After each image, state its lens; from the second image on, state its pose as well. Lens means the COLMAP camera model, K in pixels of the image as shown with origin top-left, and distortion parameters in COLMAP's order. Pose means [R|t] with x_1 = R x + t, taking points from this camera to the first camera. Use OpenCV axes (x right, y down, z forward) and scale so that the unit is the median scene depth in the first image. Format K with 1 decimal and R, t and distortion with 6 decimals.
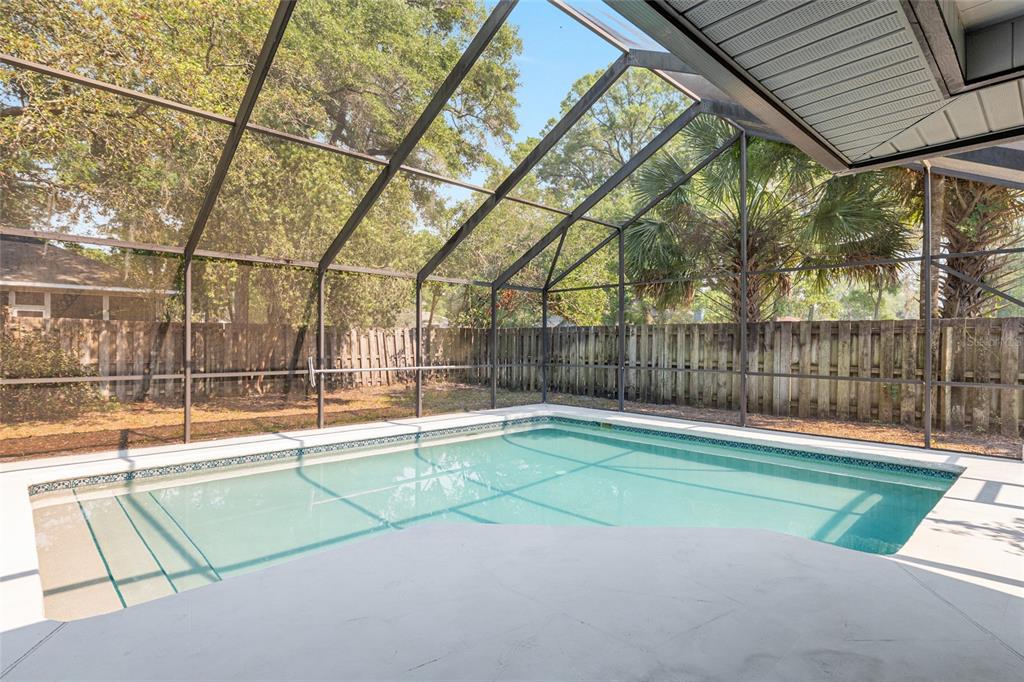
lens RADIAL K [[525.5, 0, 512.1], [0, 525.5, 340.3], [0, 0, 1]] dist [0.007238, -0.000269]
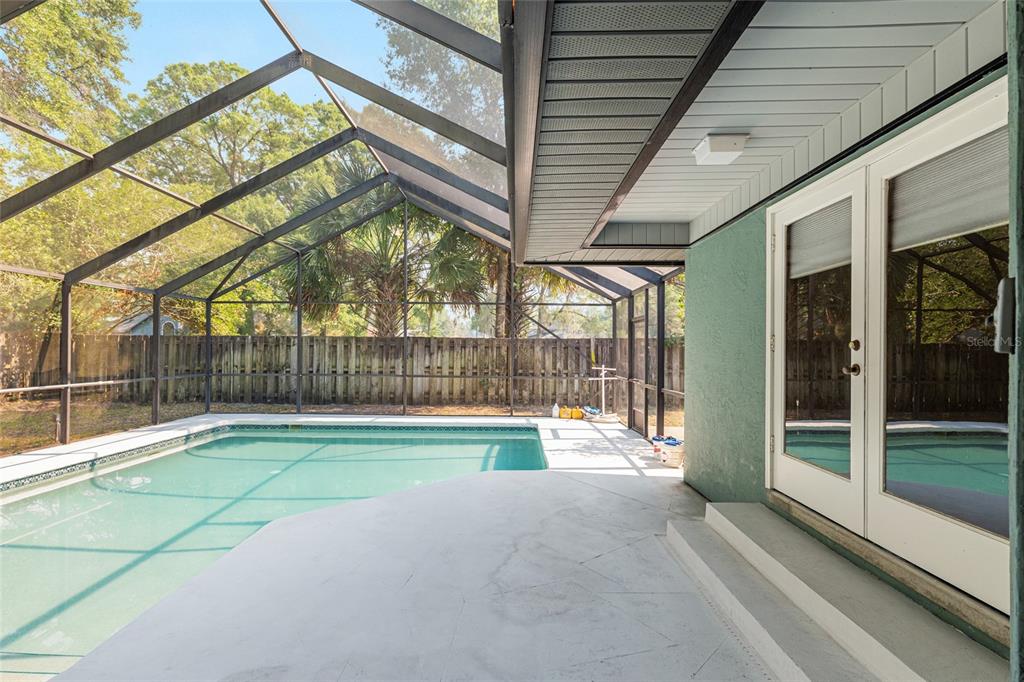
lens RADIAL K [[473.3, 0, 509.3], [0, 473.3, 346.3], [0, 0, 1]] dist [-0.002072, -0.001326]
pose [[0.698177, 0.001568, 0.715924, -0.216078], [-0.006651, 0.999969, 0.004297, -0.018536], [-0.715895, -0.007762, 0.698165, -0.041099]]
